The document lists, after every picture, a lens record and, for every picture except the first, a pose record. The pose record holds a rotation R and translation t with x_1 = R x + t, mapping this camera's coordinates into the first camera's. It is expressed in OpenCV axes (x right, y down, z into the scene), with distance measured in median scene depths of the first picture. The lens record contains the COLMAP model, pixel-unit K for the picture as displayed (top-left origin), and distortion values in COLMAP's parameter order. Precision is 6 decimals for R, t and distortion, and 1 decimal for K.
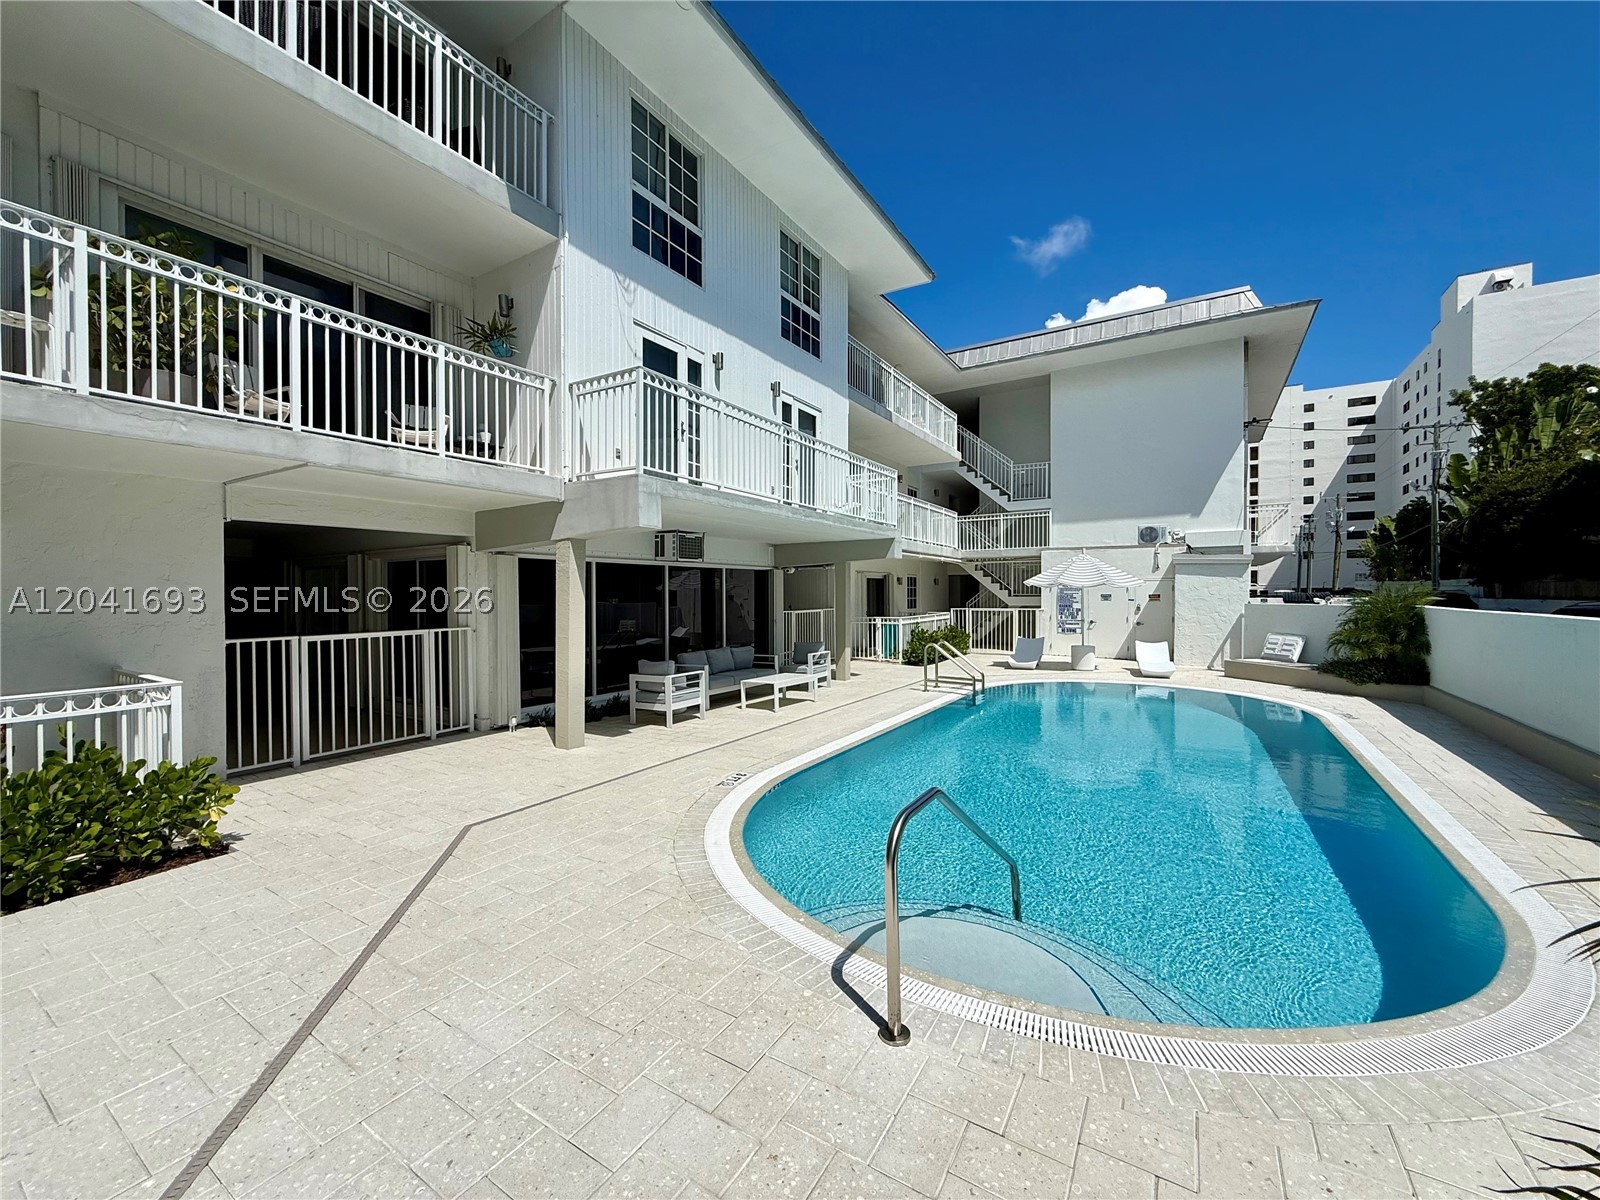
lens RADIAL K [[634.1, 0, 800.0], [0, 634.1, 600.0], [0, 0, 1]] dist [0.003926, -0.000113]
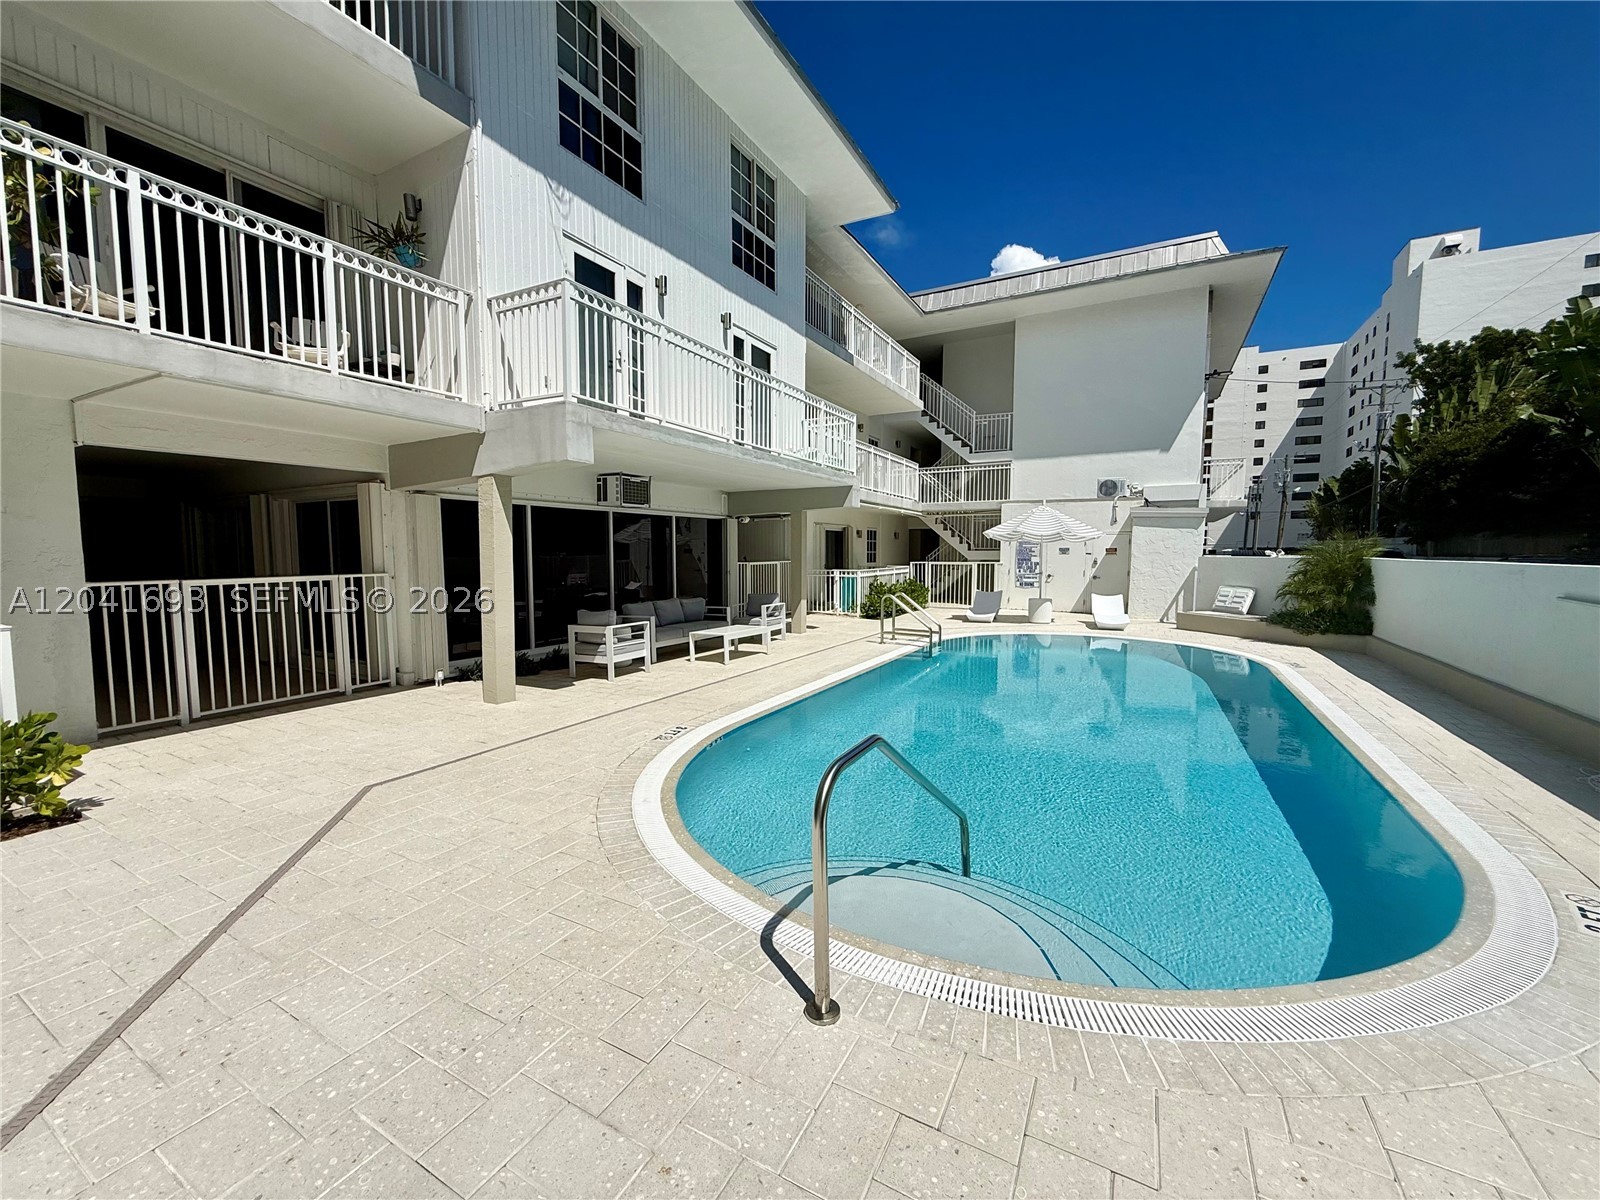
lens RADIAL K [[634.1, 0, 800.0], [0, 634.1, 600.0], [0, 0, 1]] dist [0.003926, -0.000113]
pose [[0.998320, 0.000828, 0.057927, 0.023468], [-0.004615, 0.997857, 0.065277, 0.021008], [-0.057749, -0.065435, 0.996184, 0.058097]]
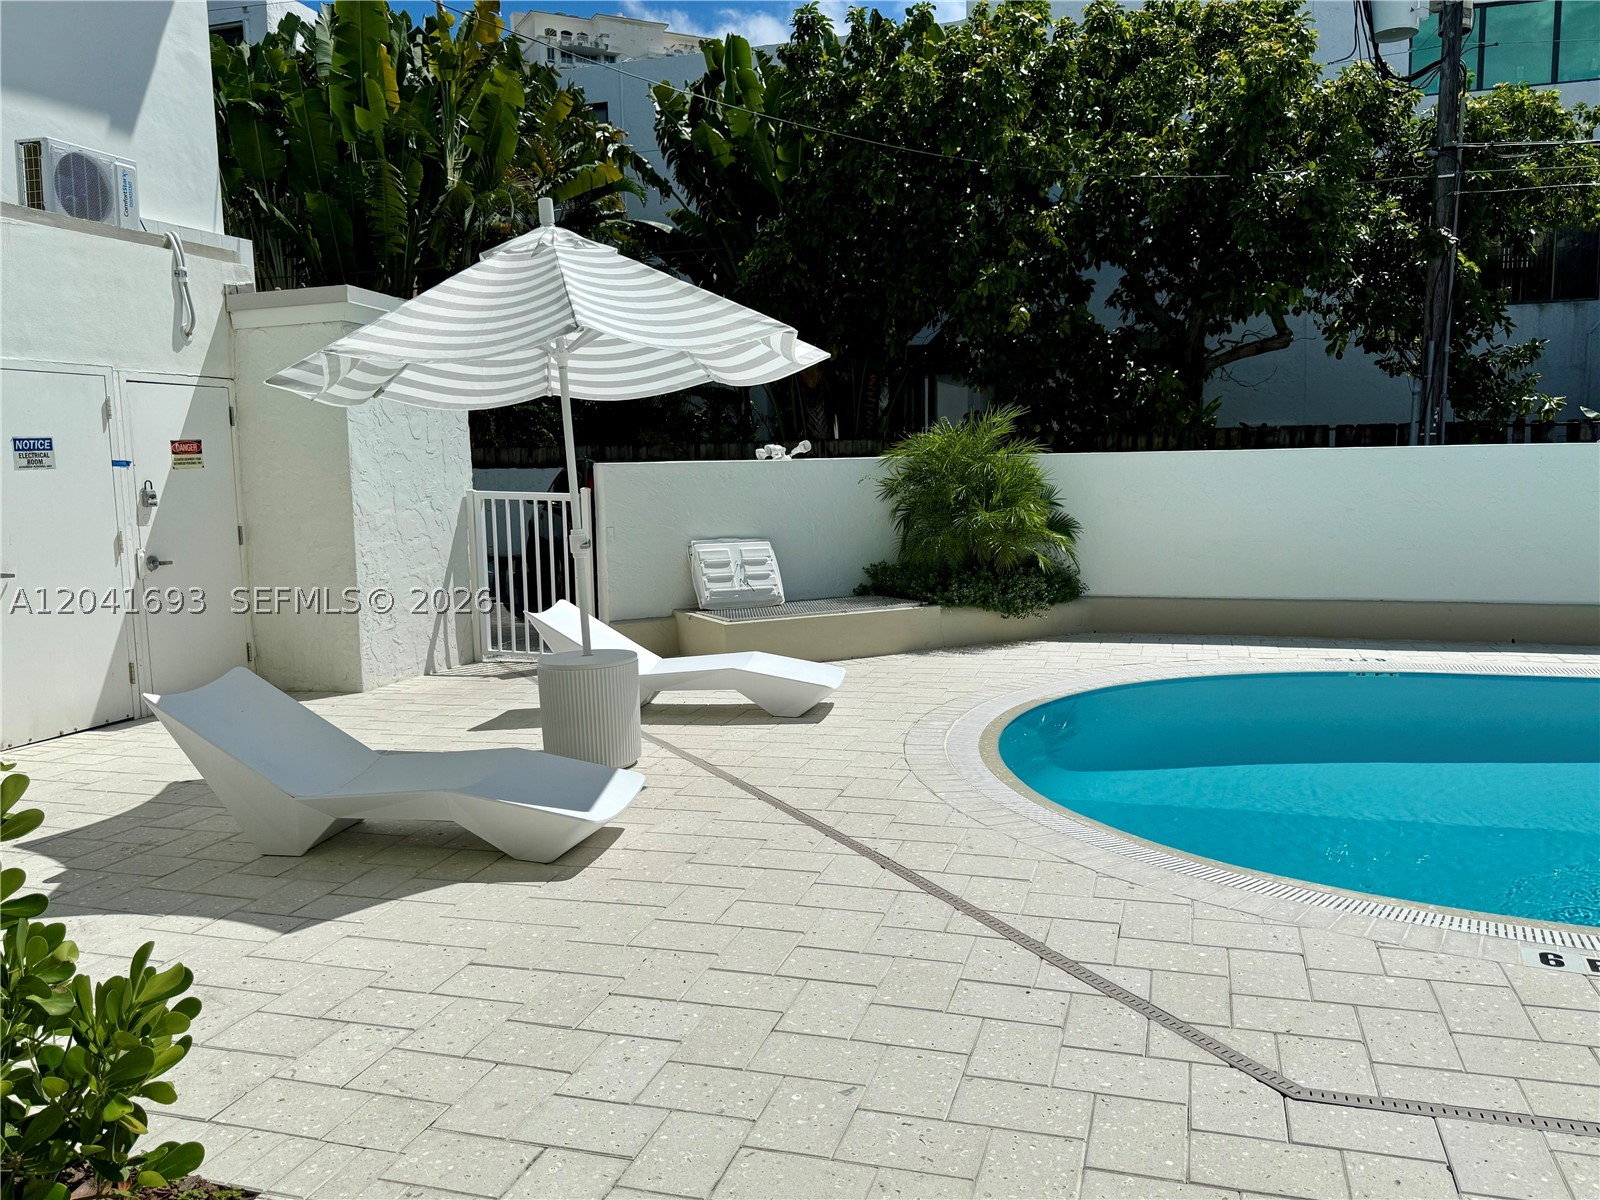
lens RADIAL K [[1250.1, 0, 800.0], [0, 1250.1, 600.0], [0, 0, 1]] dist [0.036650, -0.001062]
pose [[-0.259791, -0.101910, 0.960272, 0.016890], [0.029686, 0.993103, 0.113426, 0.010607], [-0.965208, 0.057974, -0.254974, 1.933743]]
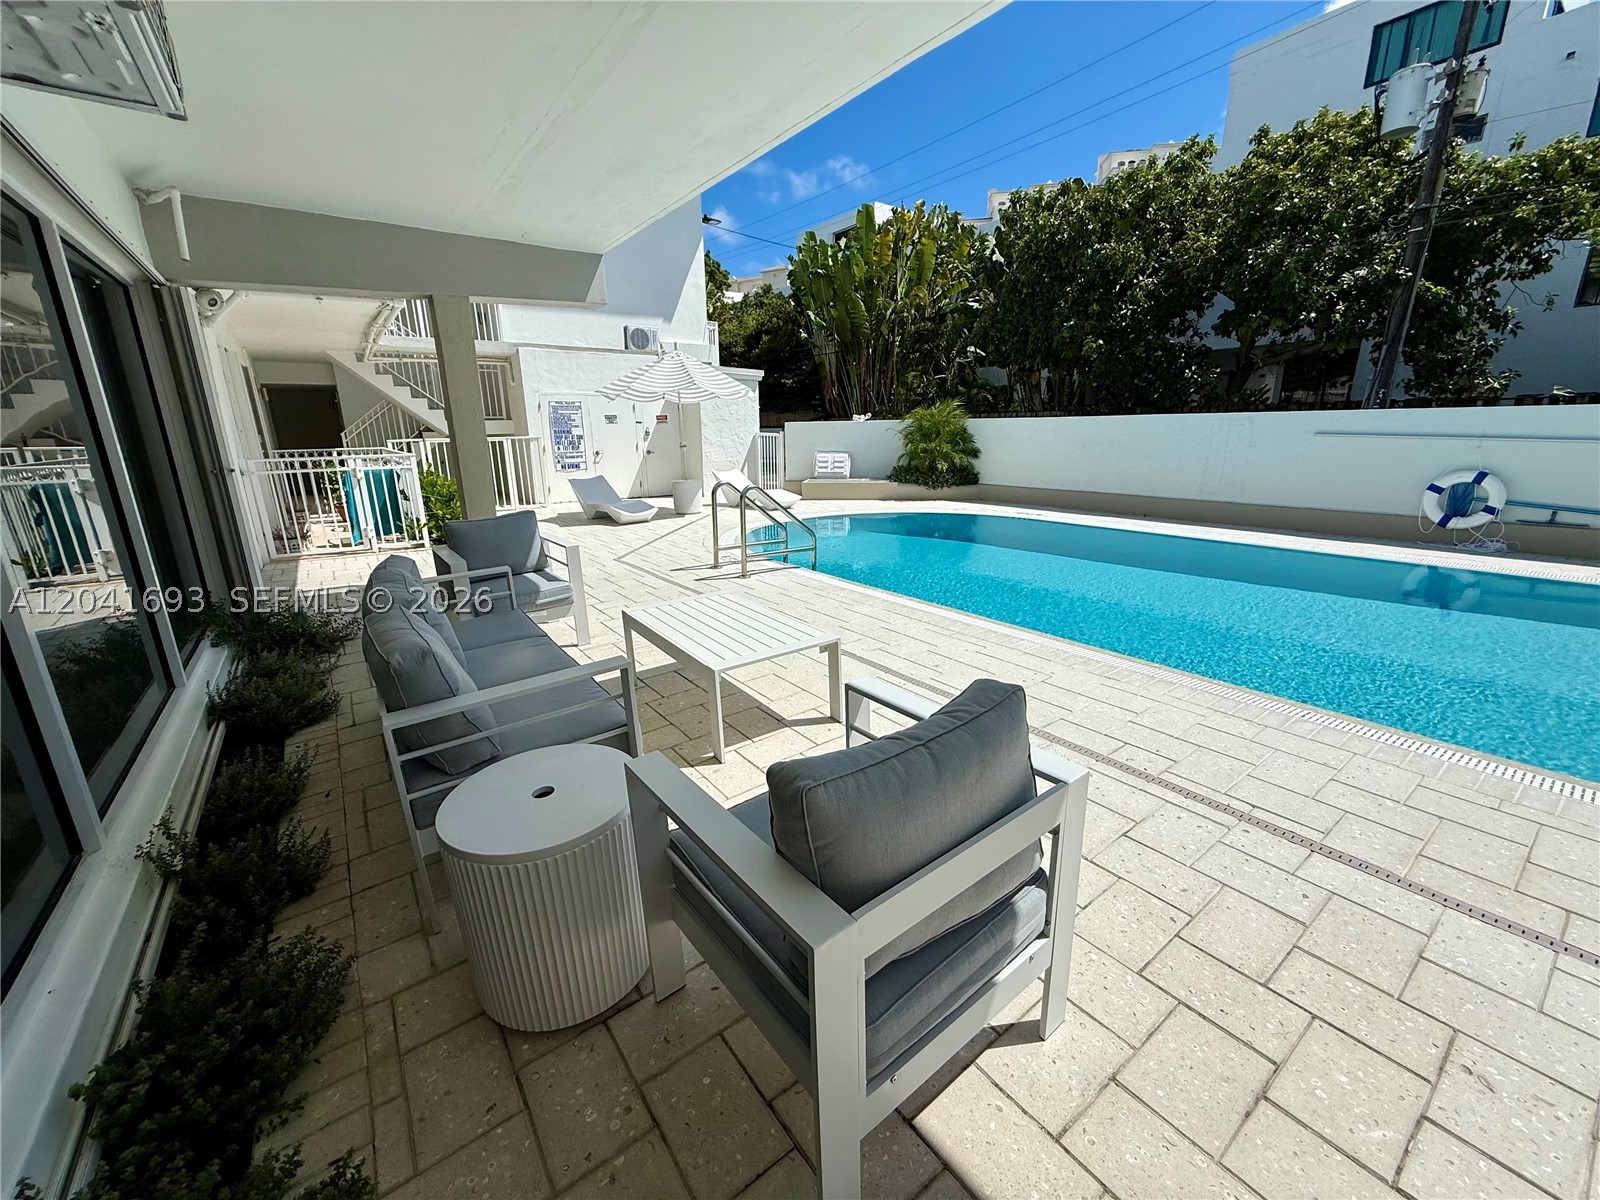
lens RADIAL K [[634.1, 0, 800.0], [0, 634.1, 600.0], [0, 0, 1]] dist [0.003926, -0.000113]
pose [[0.359622, -0.245947, 0.900101, -0.405704], [0.023189, 0.966695, 0.254879, 0.038082], [-0.932810, -0.070787, 0.353348, 1.116071]]
